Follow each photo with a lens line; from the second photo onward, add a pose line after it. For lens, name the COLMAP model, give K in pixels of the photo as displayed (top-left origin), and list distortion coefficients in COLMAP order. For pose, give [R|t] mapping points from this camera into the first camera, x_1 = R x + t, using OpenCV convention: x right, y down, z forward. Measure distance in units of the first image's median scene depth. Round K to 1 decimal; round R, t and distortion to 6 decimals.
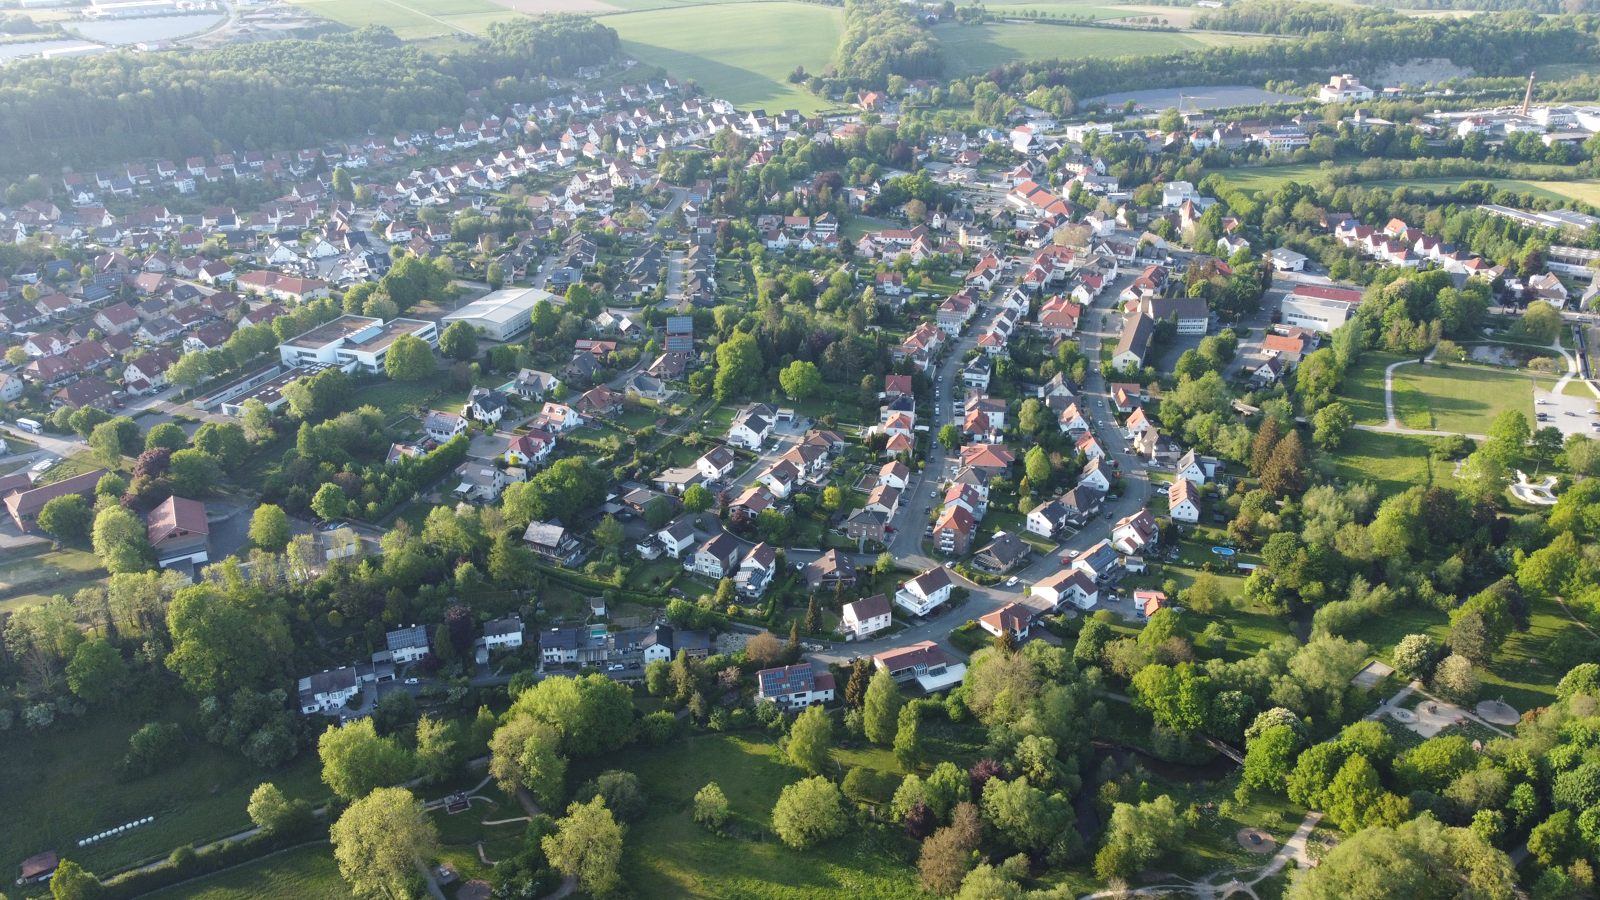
lens RADIAL K [[1212.6, 0, 797.6], [0, 1212.6, 445.7], [0, 0, 1]] dist [-0.001641, -0.005116]
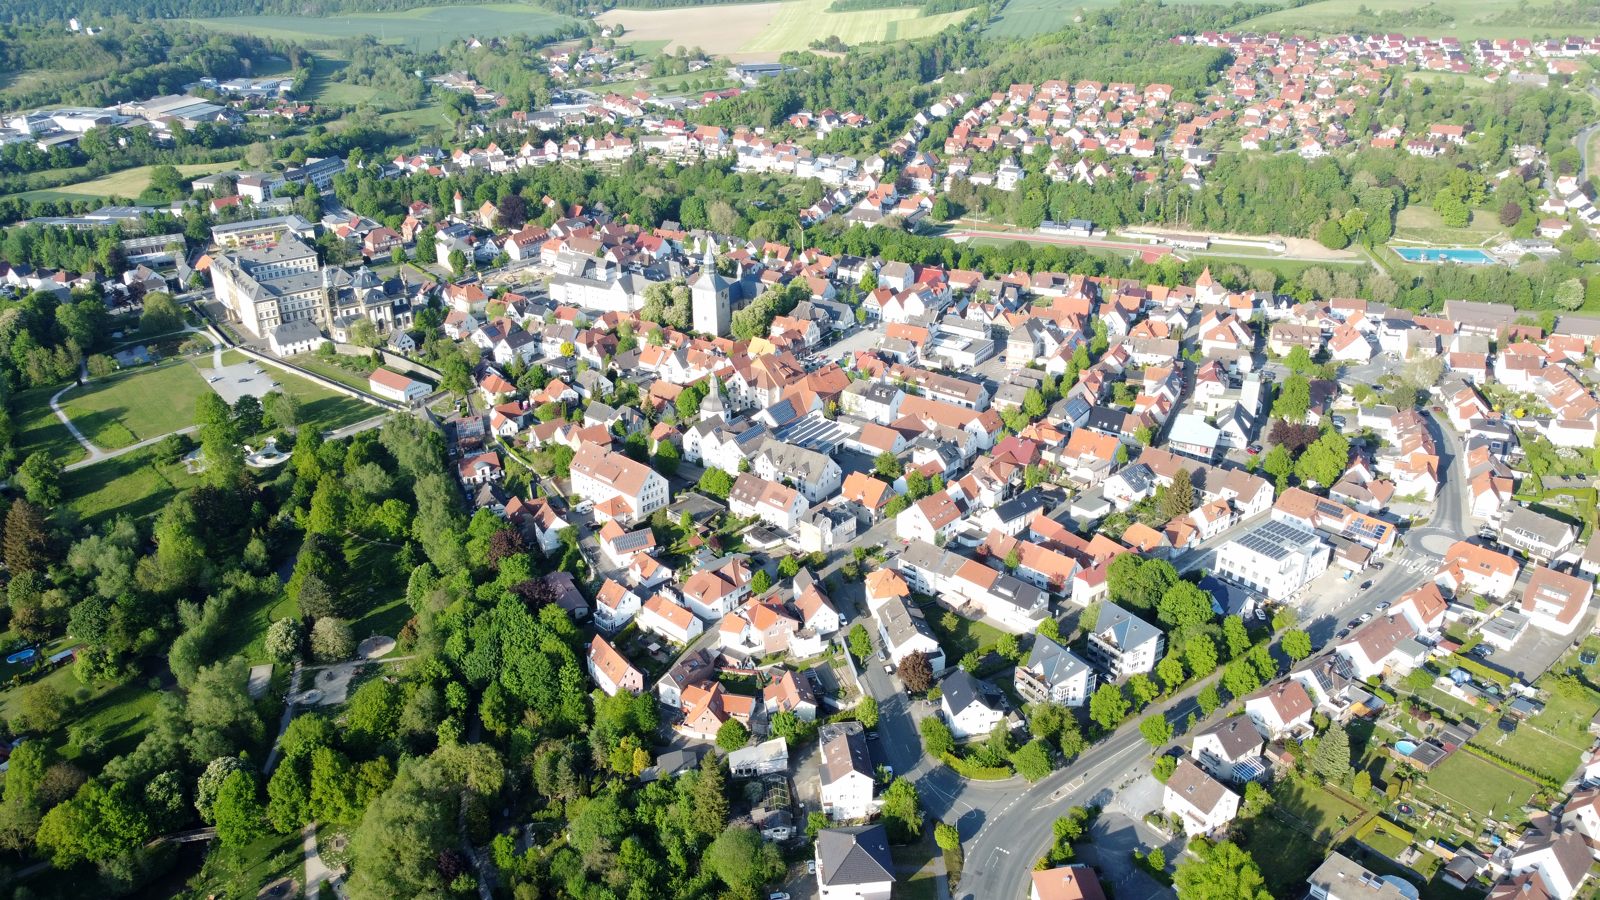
lens RADIAL K [[1212.6, 0, 796.2], [0, 1212.6, 448.2], [0, 0, 1]] dist [-0.001641, -0.005116]
pose [[0.422559, -0.372042, 0.826456, -0.063461], [0.379366, 0.900745, 0.211519, -0.017019], [-0.823119, 0.224150, 0.521758, 0.083343]]
